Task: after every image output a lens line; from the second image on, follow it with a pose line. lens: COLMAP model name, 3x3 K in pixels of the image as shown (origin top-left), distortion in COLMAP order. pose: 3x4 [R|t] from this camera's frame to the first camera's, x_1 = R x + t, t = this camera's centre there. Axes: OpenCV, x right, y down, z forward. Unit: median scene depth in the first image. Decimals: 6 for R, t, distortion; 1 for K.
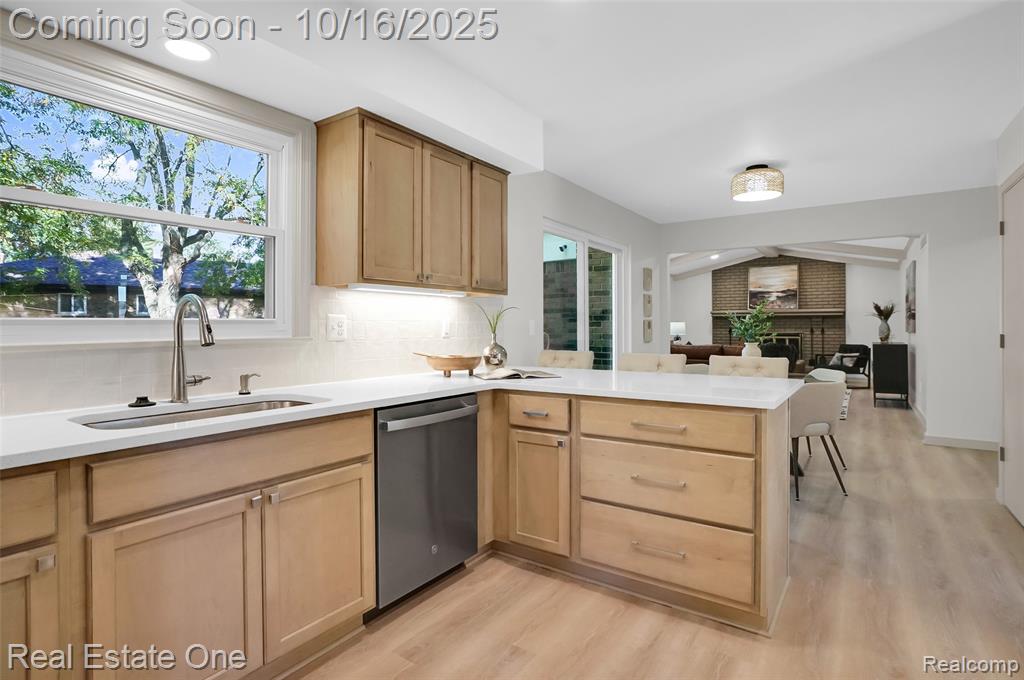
lens RADIAL K [[524.6, 0, 504.2], [0, 524.6, 327.2], [0, 0, 1]] dist [-0.037621, 0.012347]
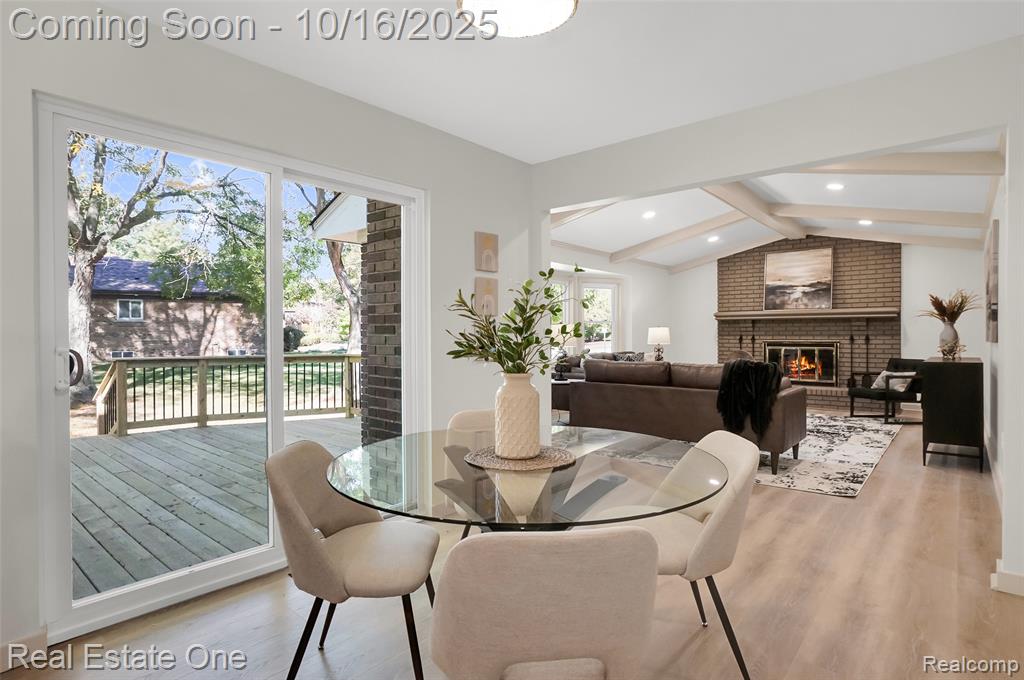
lens RADIAL K [[524.6, 0, 503.3], [0, 524.6, 338.9], [0, 0, 1]] dist [-0.037621, 0.012347]
pose [[0.992791, 0.001644, -0.119851, 0.707851], [-0.000462, 0.999951, 0.009889, -0.000272], [0.119861, -0.009762, 0.992743, 0.809891]]
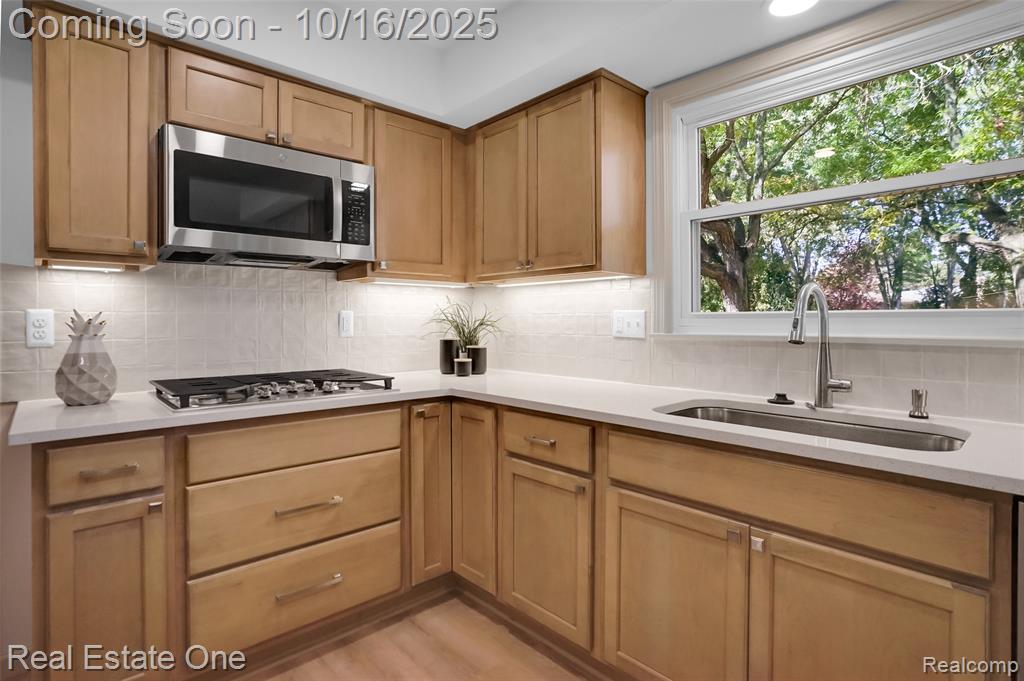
lens RADIAL K [[524.6, 0, 519.6], [0, 524.6, 324.4], [0, 0, 1]] dist [-0.037621, 0.012347]
pose [[-0.206469, 0.013121, -0.978365, 0.187599], [-0.005023, 0.999883, 0.014469, -0.002981], [0.978440, 0.007902, -0.206379, 0.405005]]
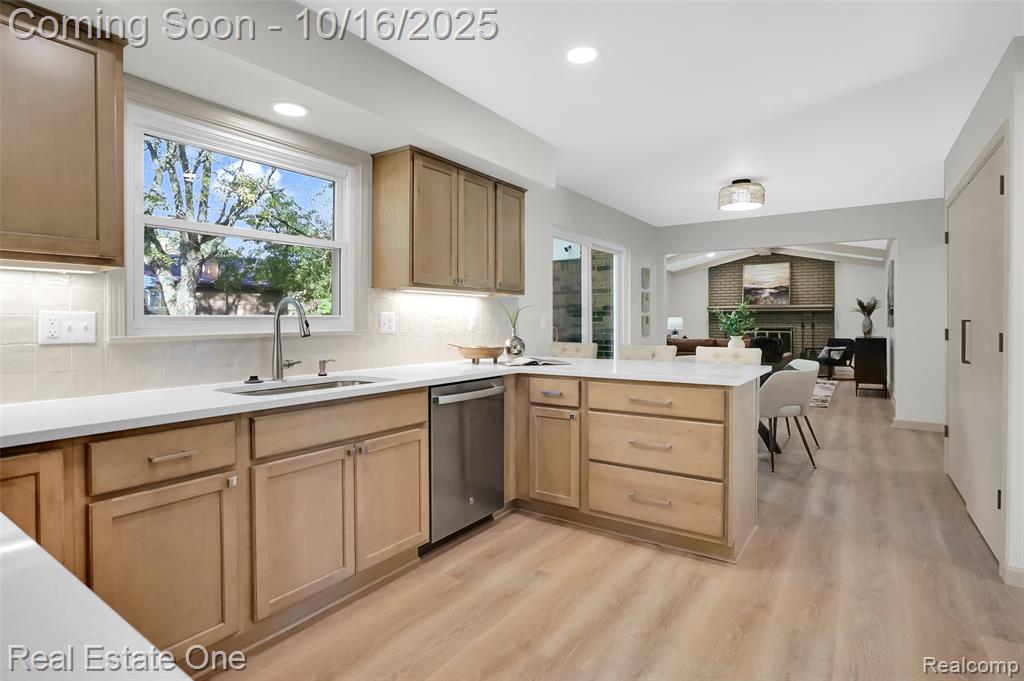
lens RADIAL K [[524.6, 0, 508.2], [0, 524.6, 323.5], [0, 0, 1]] dist [-0.037621, 0.012347]
pose [[0.999978, 0.001201, 0.006503, -0.038279], [-0.001224, 0.999993, 0.003571, -0.001560], [-0.006499, -0.003579, 0.999972, -0.174869]]
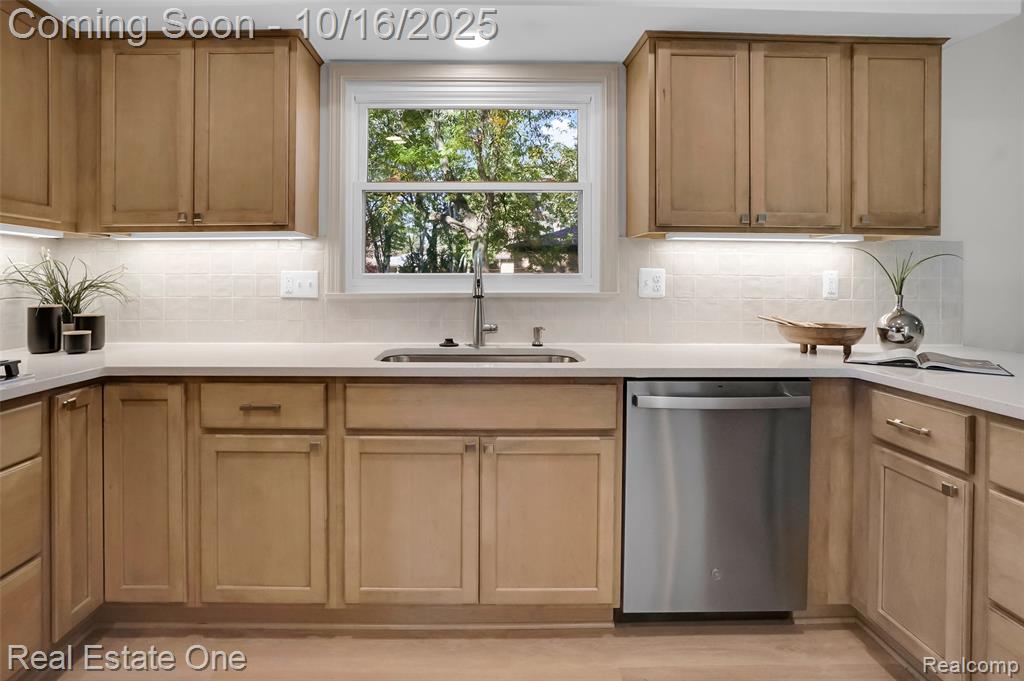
lens RADIAL K [[524.6, 0, 488.5], [0, 524.6, 283.1], [0, 0, 1]] dist [-0.037621, 0.012347]
pose [[0.584094, 0.008785, -0.811638, 0.195500], [-0.007914, 0.999956, 0.005128, -0.001492], [0.811647, 0.003428, 0.584138, 0.197848]]
